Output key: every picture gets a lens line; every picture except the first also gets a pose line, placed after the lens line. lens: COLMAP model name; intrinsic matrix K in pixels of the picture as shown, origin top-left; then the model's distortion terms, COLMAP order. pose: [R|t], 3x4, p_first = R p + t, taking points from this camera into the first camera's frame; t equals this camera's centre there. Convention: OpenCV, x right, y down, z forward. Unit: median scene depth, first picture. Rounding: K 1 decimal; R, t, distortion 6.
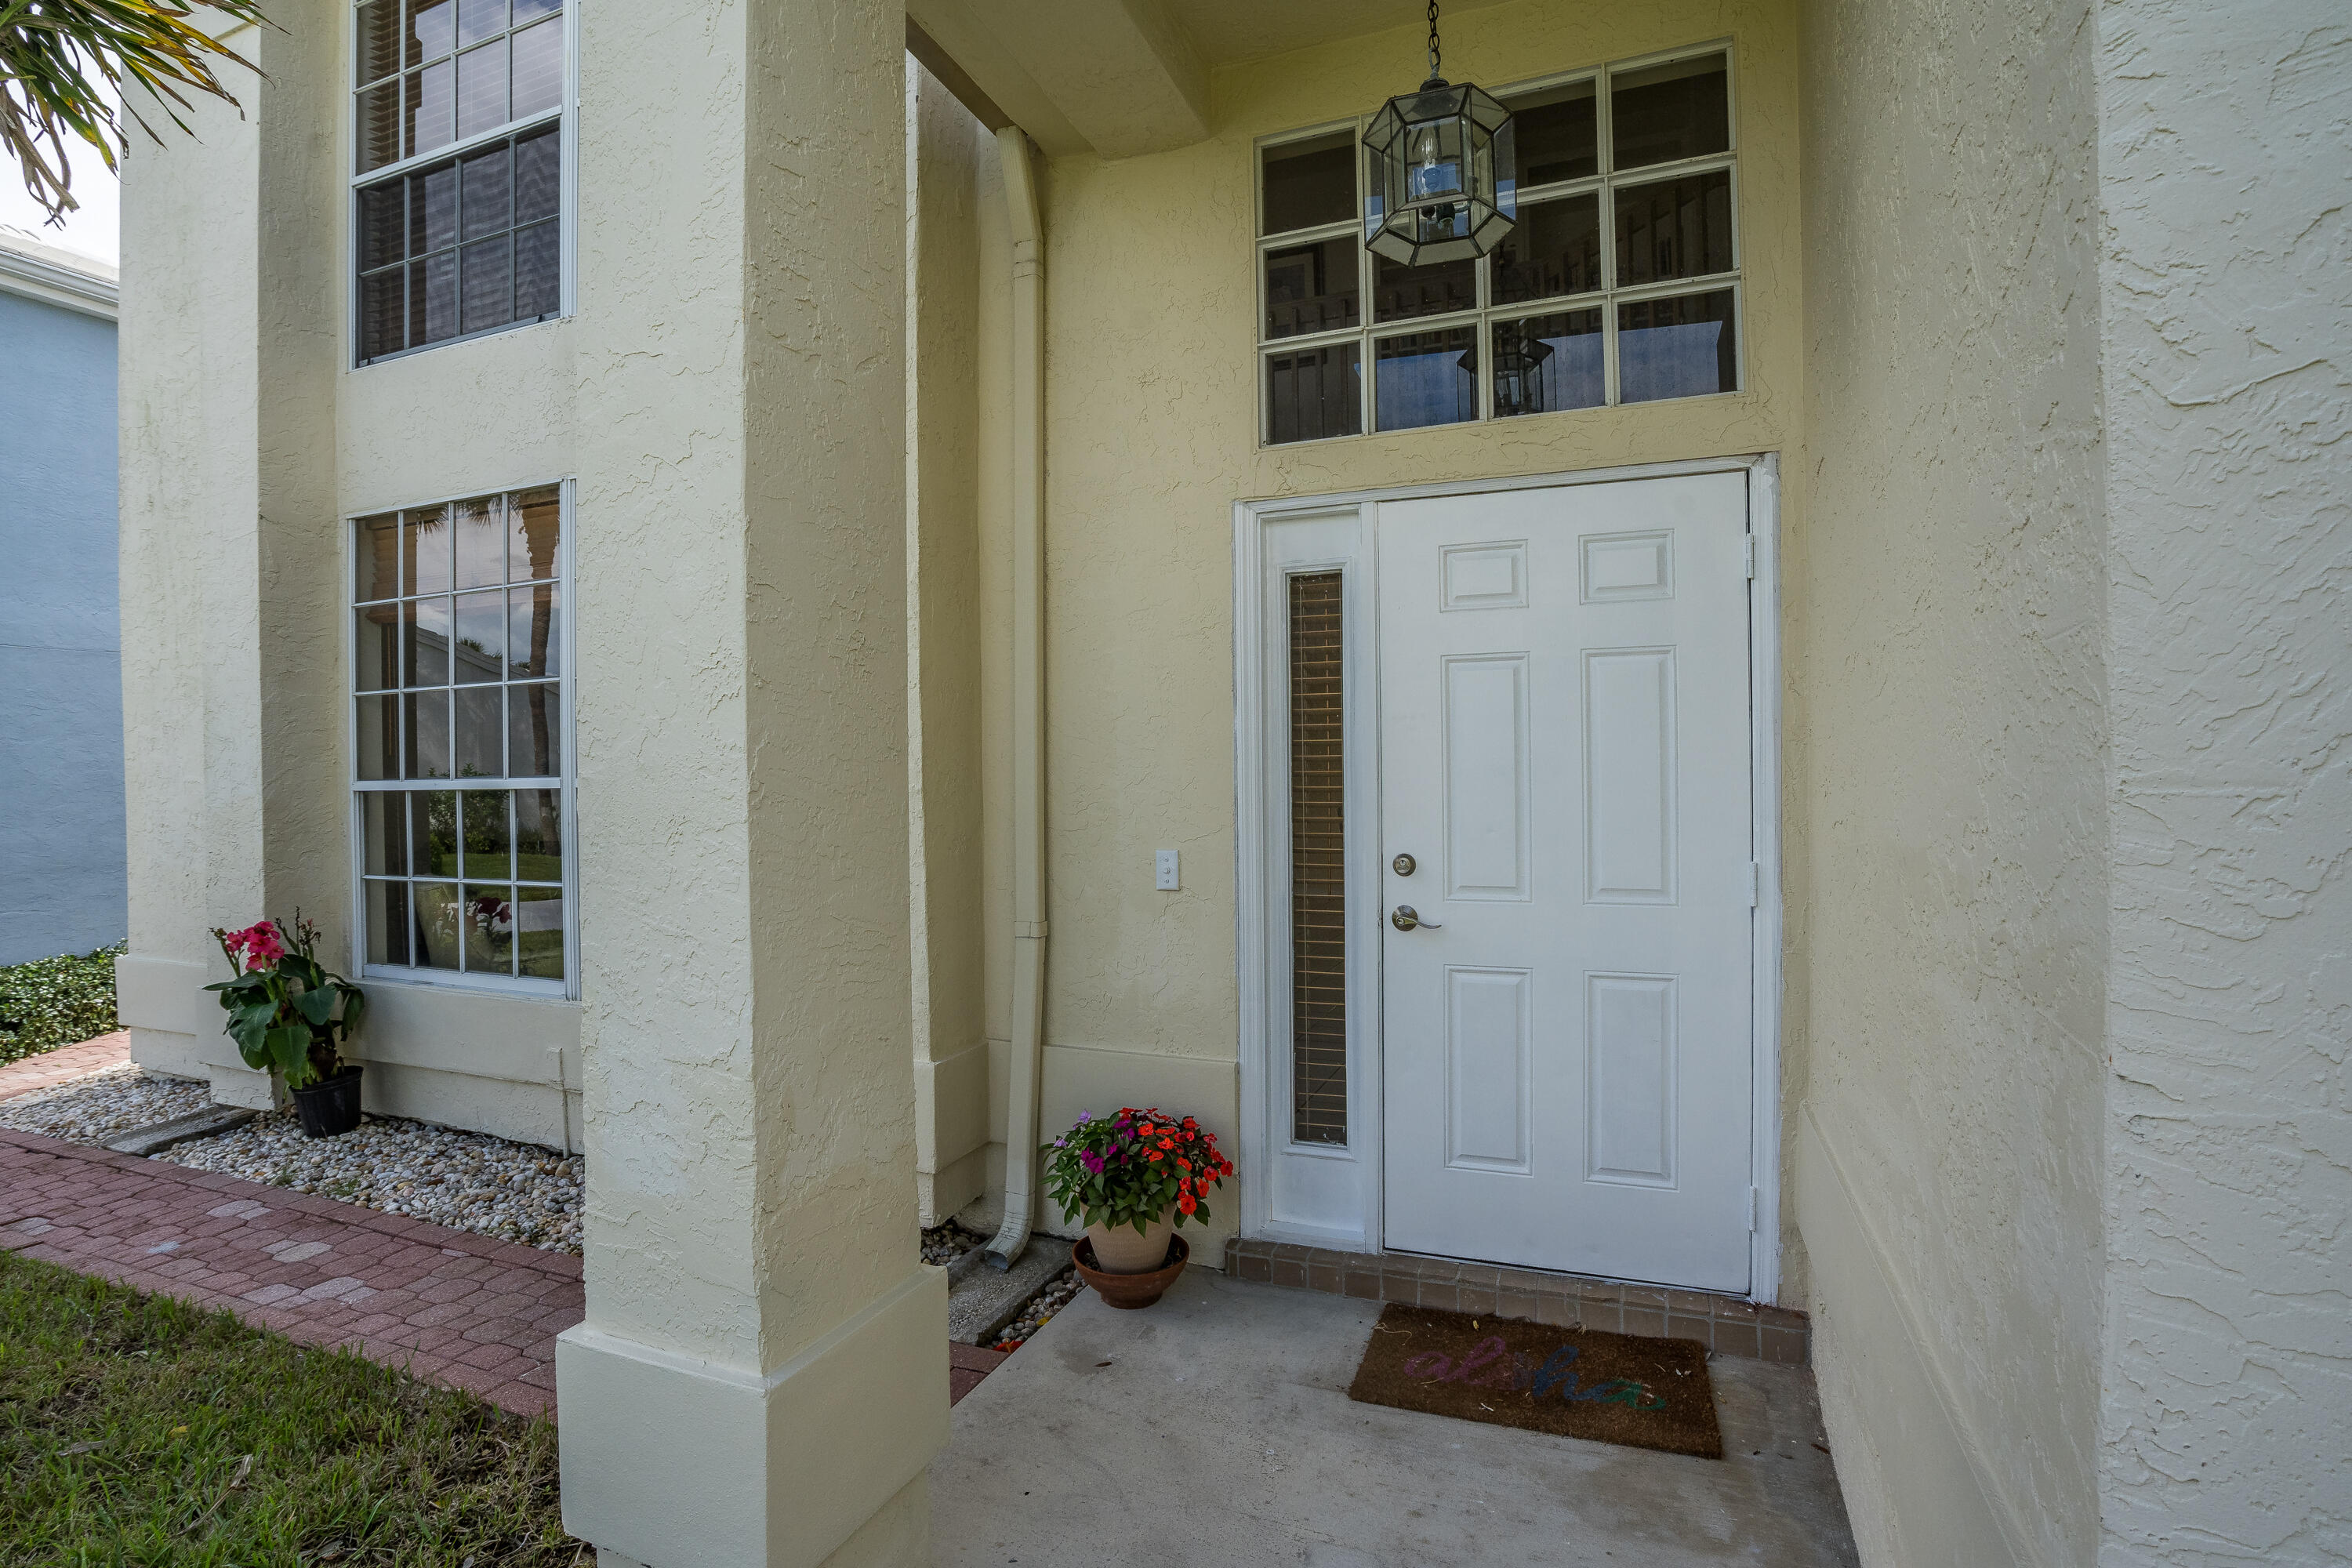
lens RADIAL K [[1107.4, 0, 1172.1], [0, 1107.4, 780.9], [0, 0, 1]] dist [-0.072479, 0.027336]
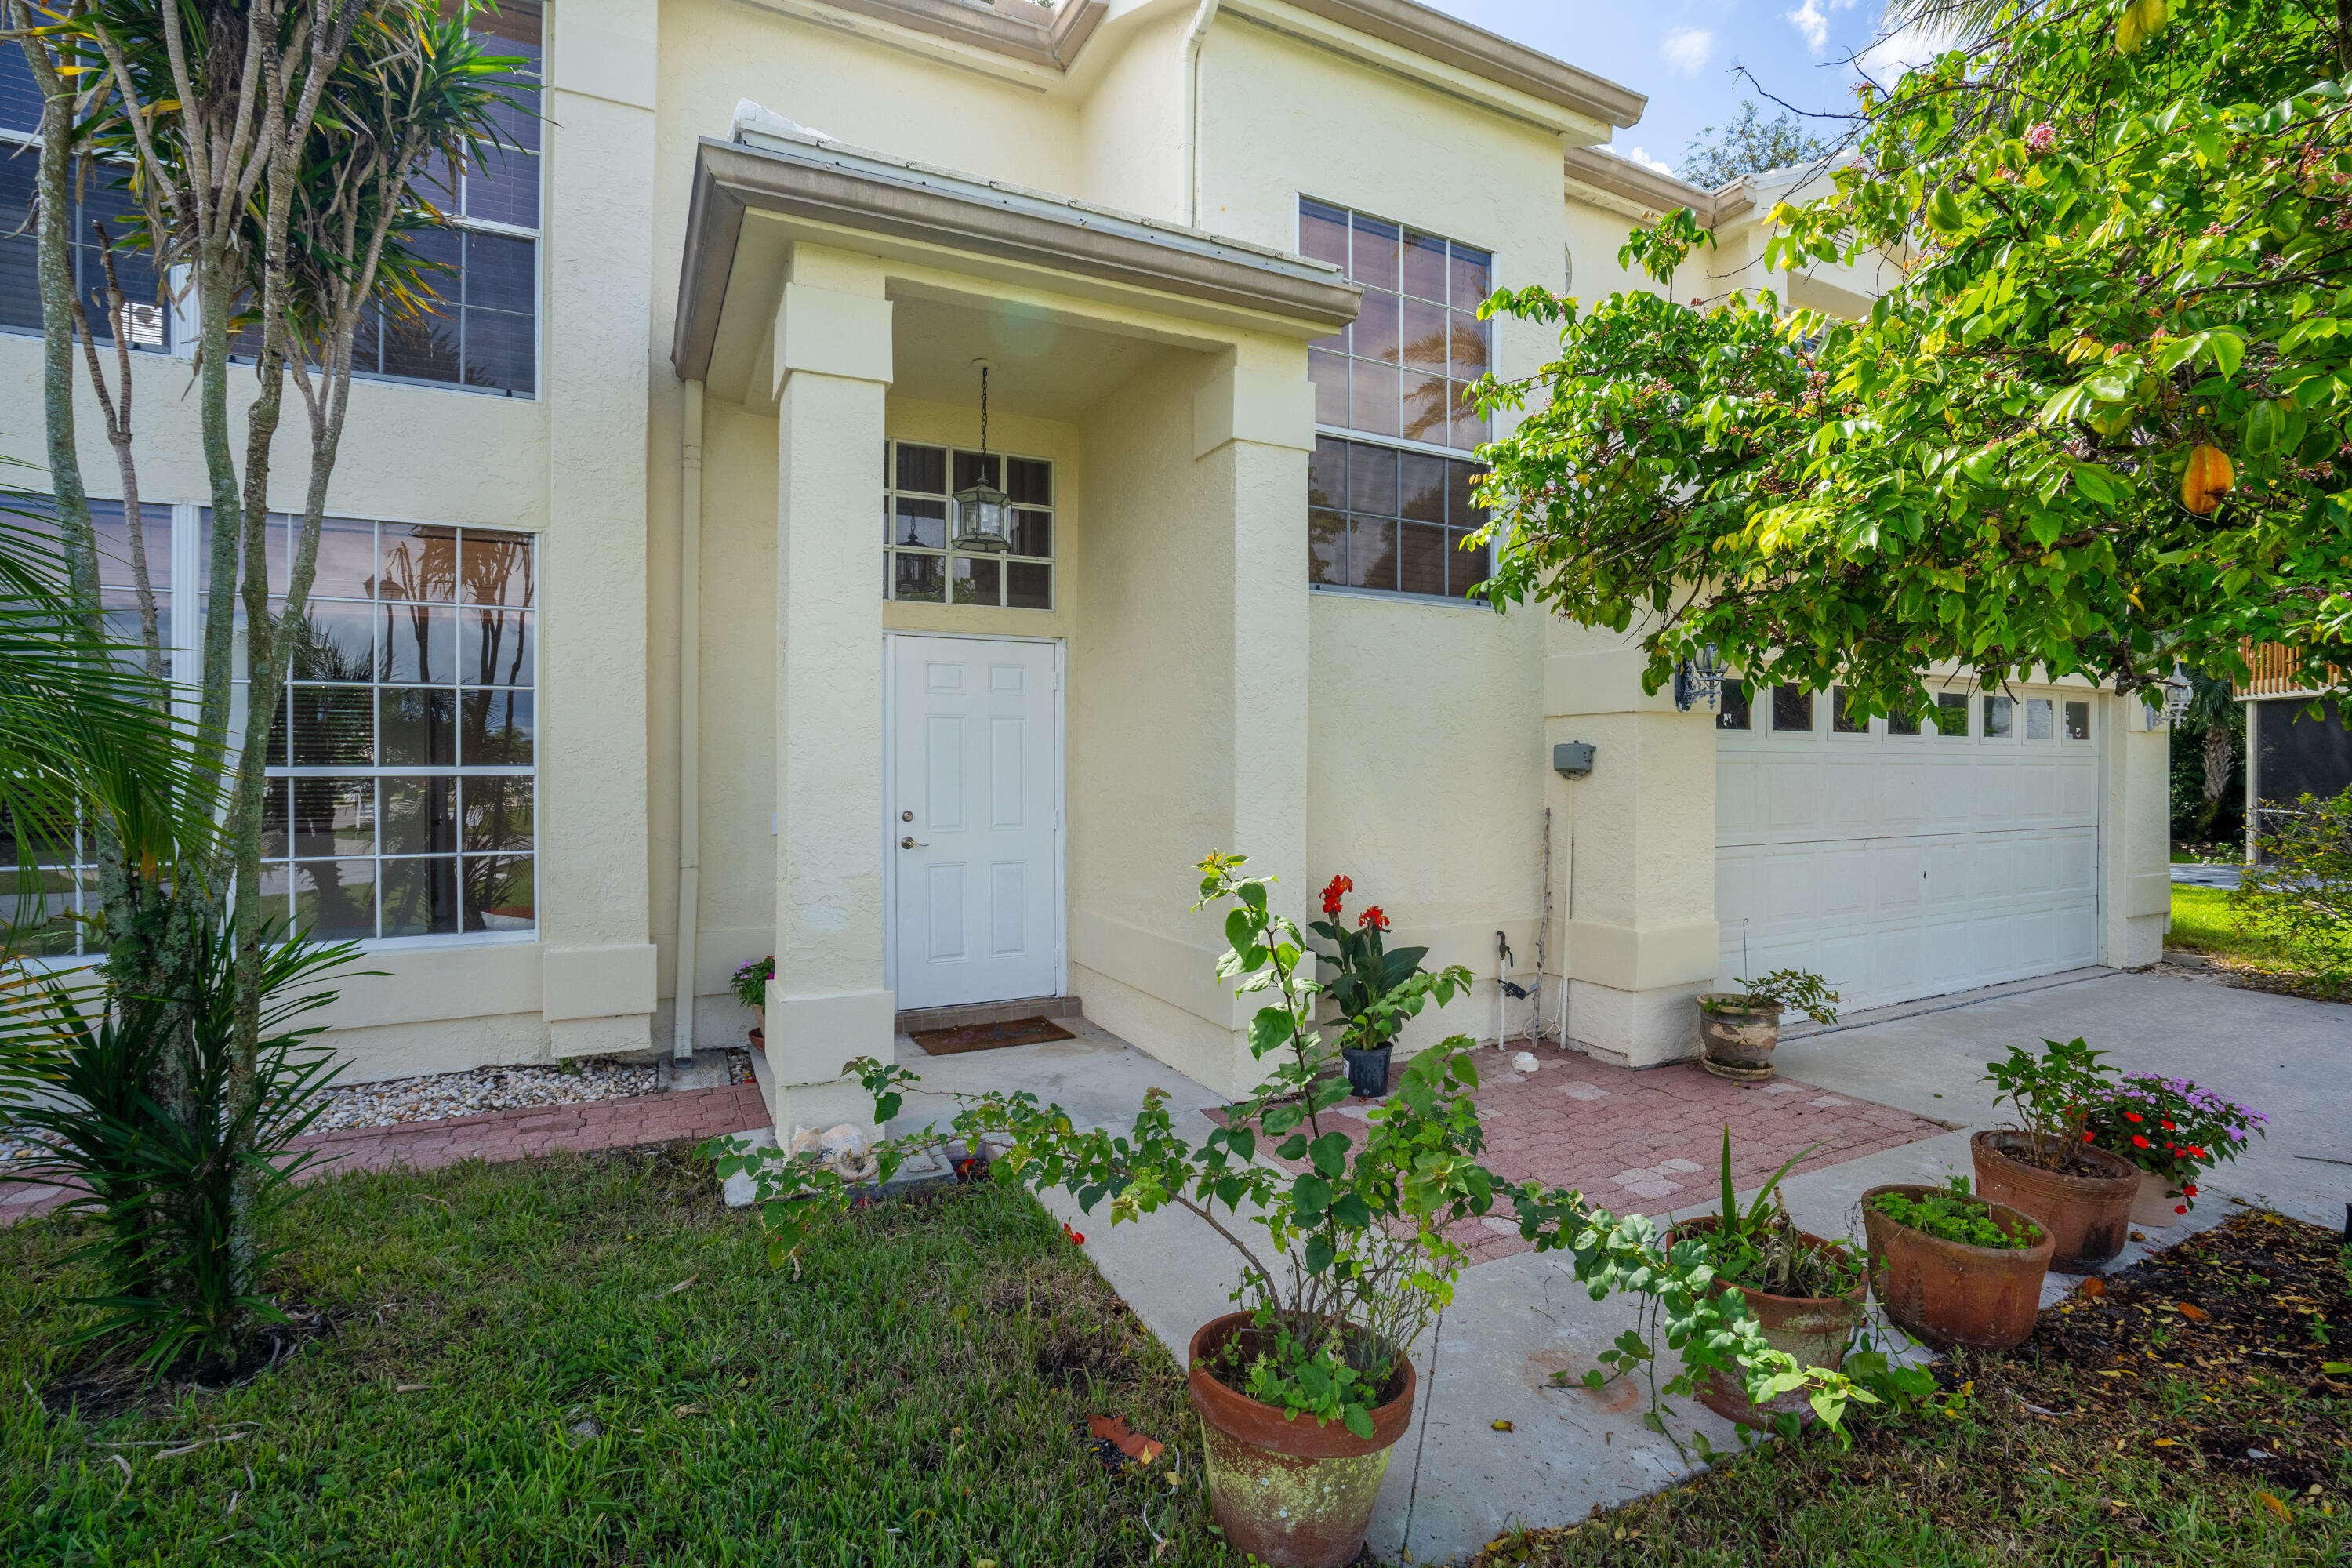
lens RADIAL K [[1107.4, 0, 1172.1], [0, 1107.4, 780.9], [0, 0, 1]] dist [-0.072479, 0.027336]
pose [[0.656096, 0.003543, 0.754669, -1.122065], [-0.002758, 0.999994, -0.002296, 0.015852], [-0.754673, -0.000575, 0.656101, -0.775405]]
